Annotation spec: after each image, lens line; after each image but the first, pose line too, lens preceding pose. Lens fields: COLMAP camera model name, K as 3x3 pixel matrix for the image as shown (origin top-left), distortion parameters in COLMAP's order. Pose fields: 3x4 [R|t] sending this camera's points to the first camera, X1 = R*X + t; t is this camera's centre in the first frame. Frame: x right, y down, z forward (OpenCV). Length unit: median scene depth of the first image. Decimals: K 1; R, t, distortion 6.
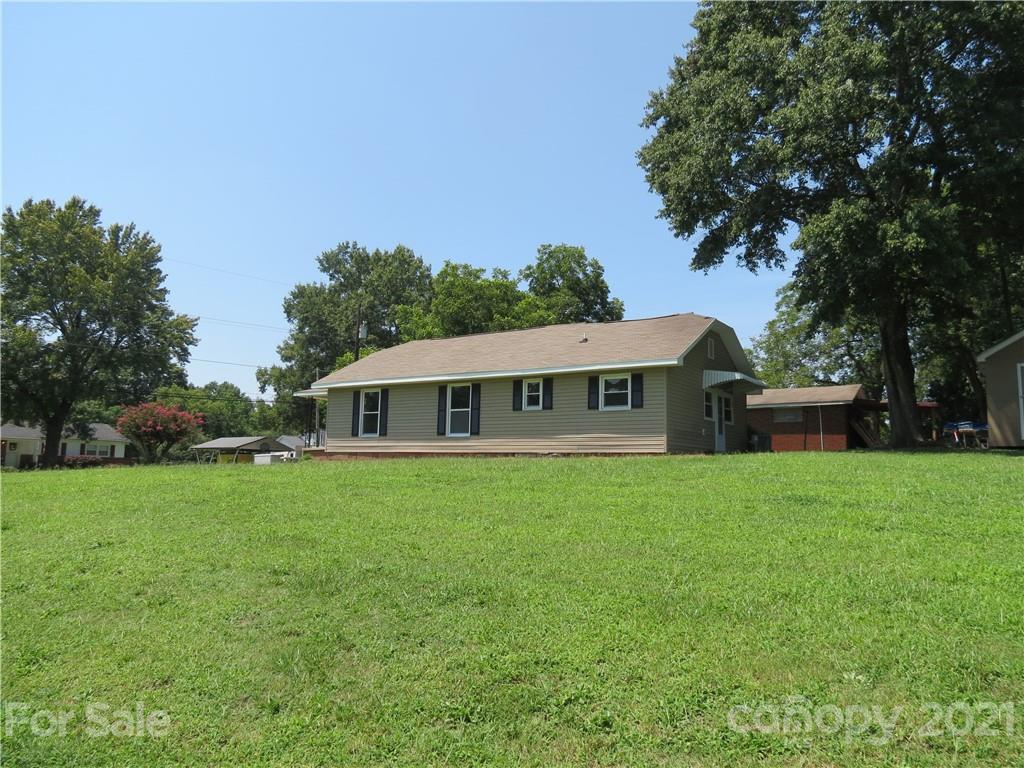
lens RADIAL K [[724.9, 0, 512.0], [0, 724.9, 386.0], [0, 0, 1]] dist [-0.017172, -0.000252]
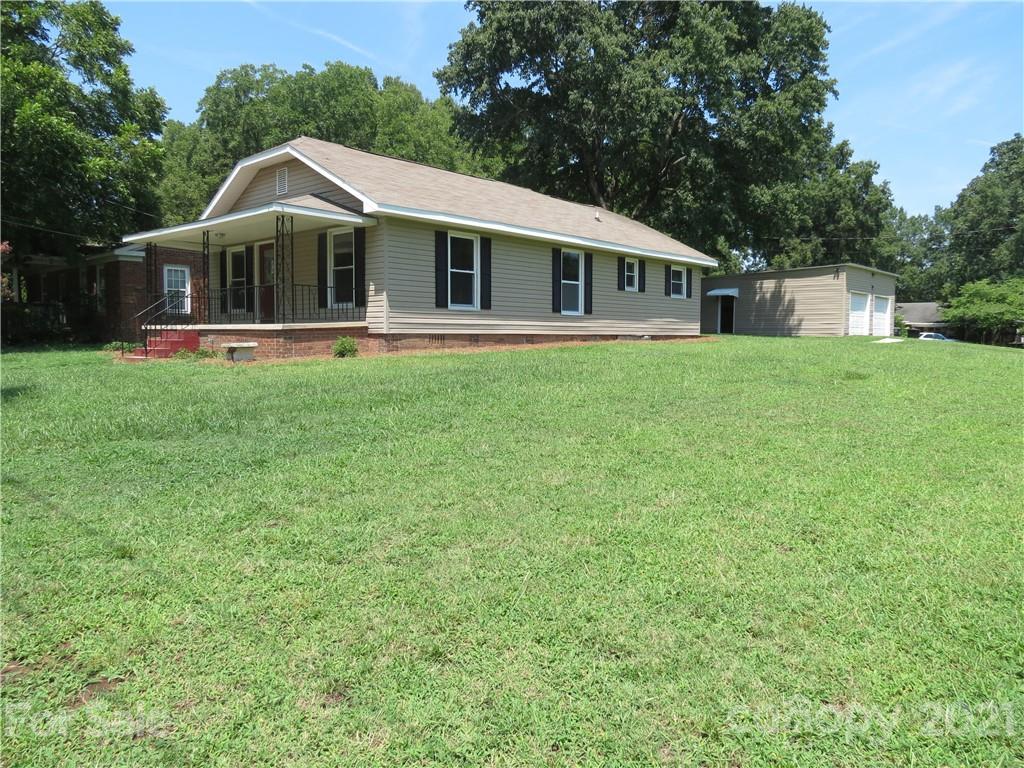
lens RADIAL K [[724.9, 0, 512.2], [0, 724.9, 378.9], [0, 0, 1]] dist [-0.017172, -0.000252]
pose [[0.155531, -0.085145, 0.984155, -0.872324], [-0.127969, 0.986147, 0.105541, 0.061269], [-0.979507, -0.142356, 0.142481, 0.913495]]
